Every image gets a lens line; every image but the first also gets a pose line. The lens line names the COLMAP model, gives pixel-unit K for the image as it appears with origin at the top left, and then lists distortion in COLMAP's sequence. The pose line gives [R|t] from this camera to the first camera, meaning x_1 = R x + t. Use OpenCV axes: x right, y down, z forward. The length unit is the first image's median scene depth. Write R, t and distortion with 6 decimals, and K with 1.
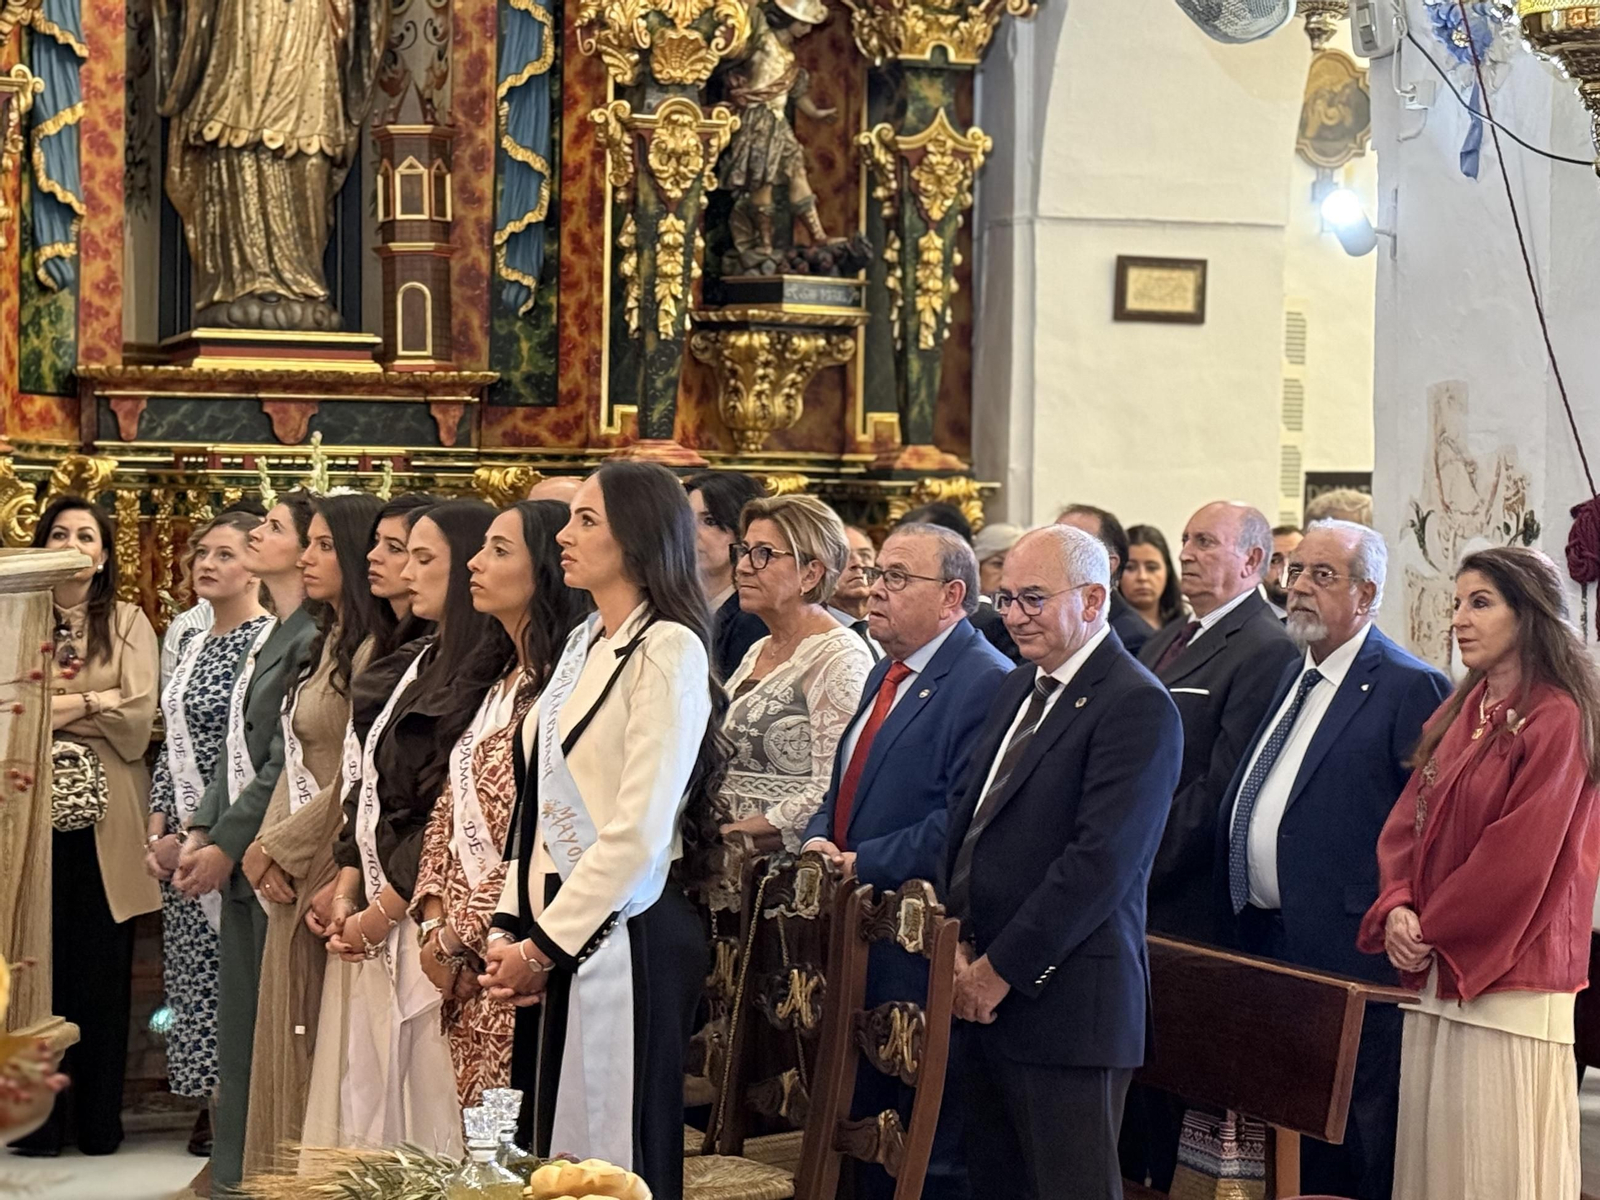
lens RADIAL K [[3441.3, 0, 763.7], [0, 3441.3, 597.4], [0, 0, 1]] dist [0.133639, 0.071908]
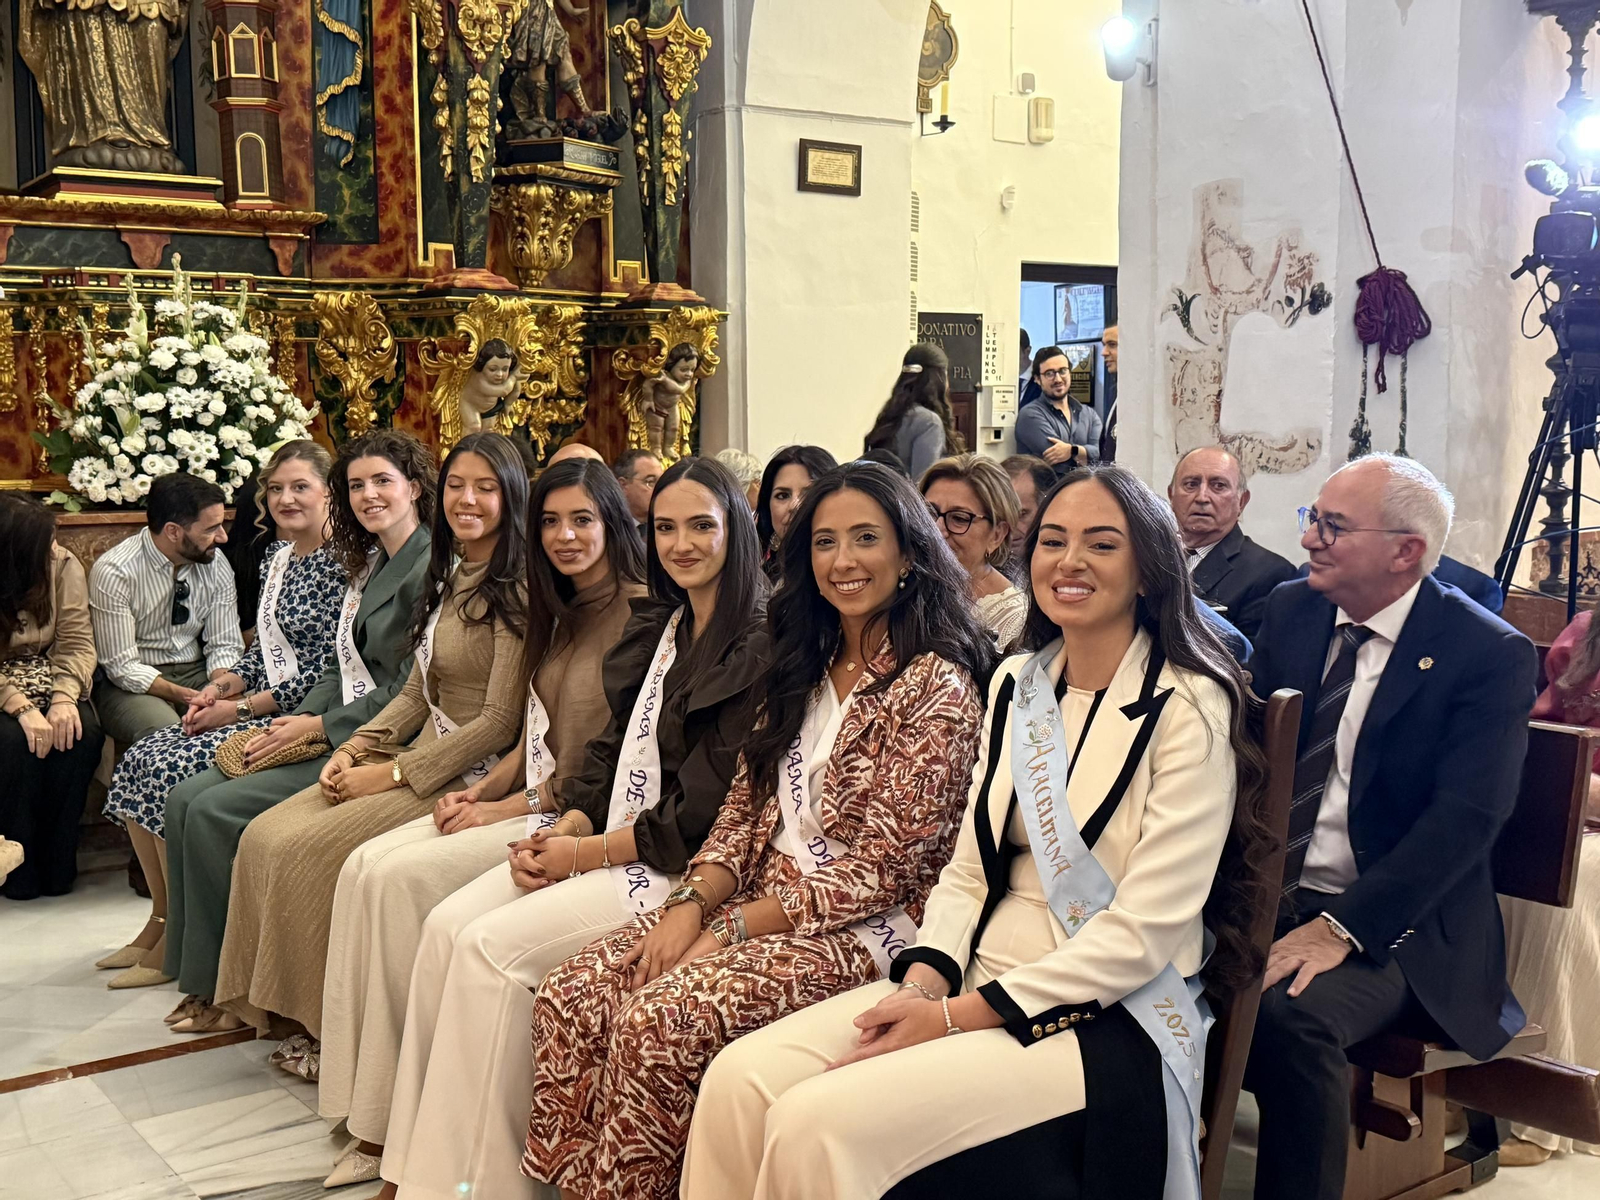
lens RADIAL K [[1797.1, 0, 802.8], [0, 1797.1, 608.7], [0, 0, 1]] dist [0.199276, -0.467779]
pose [[0.968996, -0.042870, 0.243330, -0.077498], [0.022508, 0.996054, 0.085852, 0.020946], [-0.246050, -0.077713, 0.966137, 0.336344]]
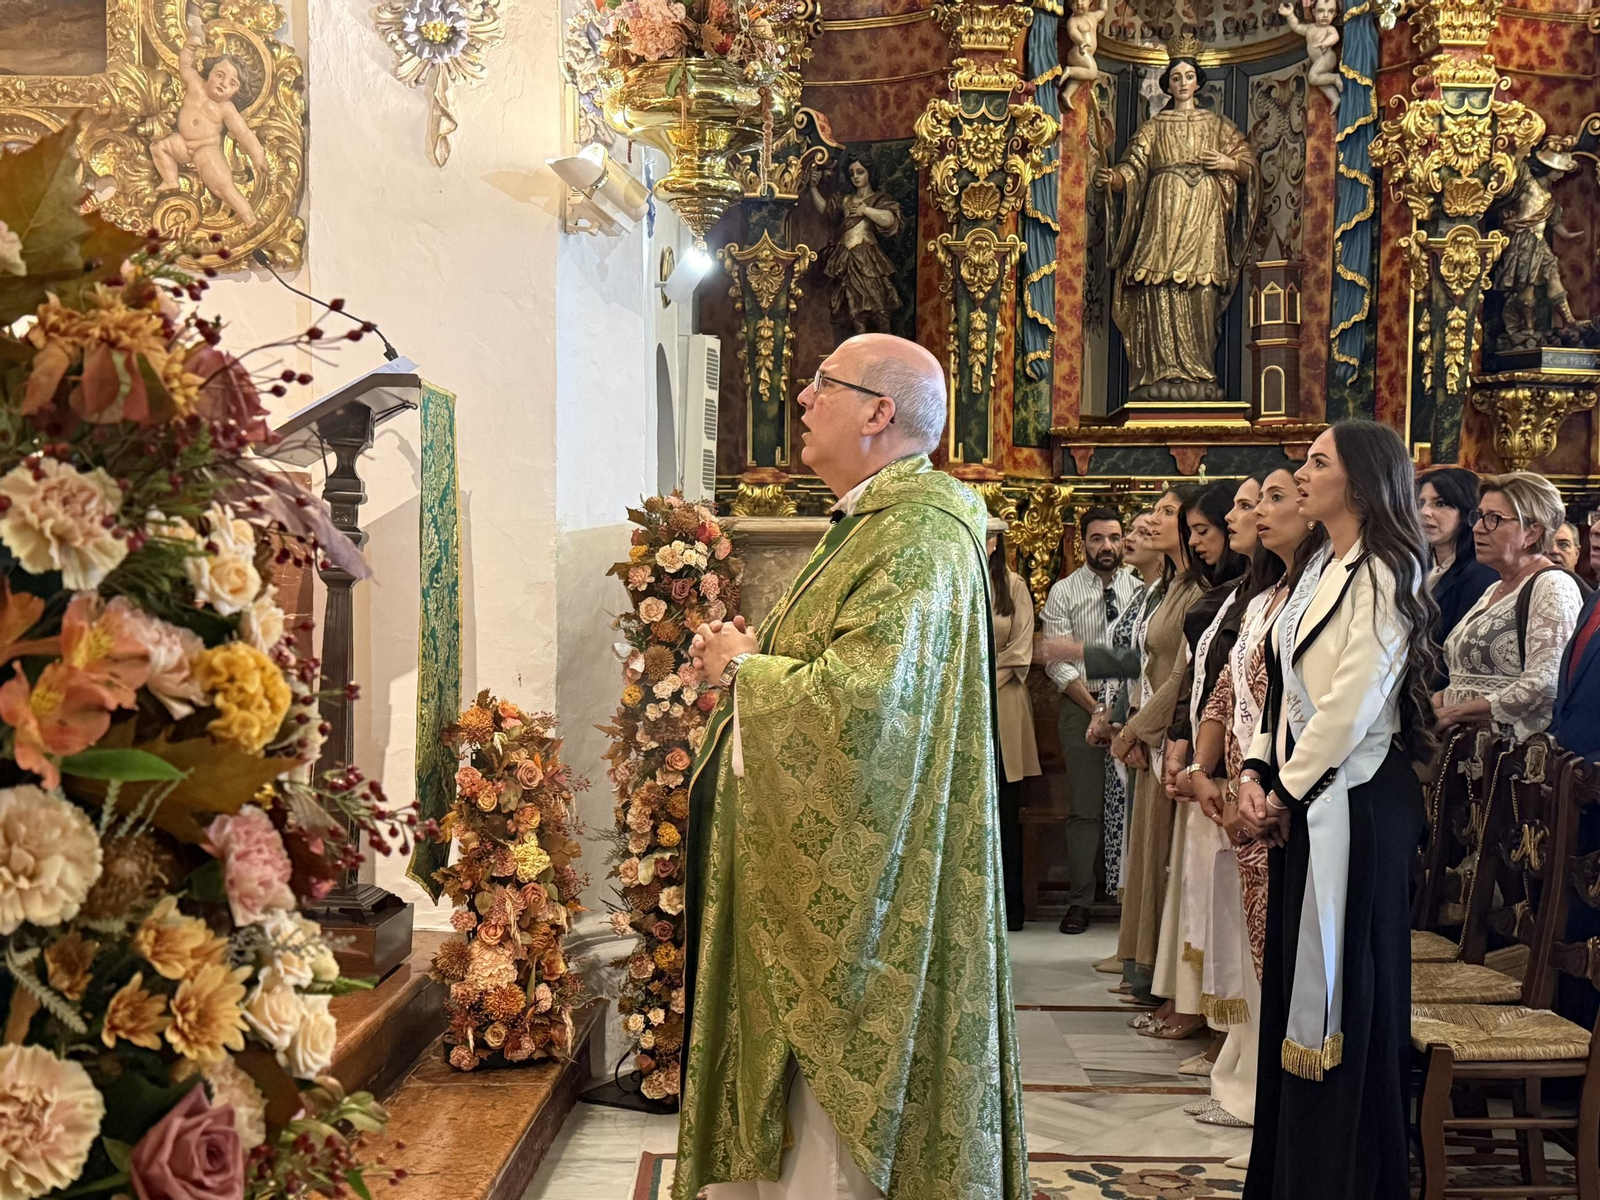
lens RADIAL K [[1929.6, 0, 803.4], [0, 1929.6, 610.3], [0, 0, 1]] dist [0.259034, -0.629547]
pose [[0.934470, 0.001195, -0.356041, 0.011859], [-0.002181, 0.999995, -0.002368, 0.018032], [0.356037, 0.002989, 0.934467, 0.126782]]
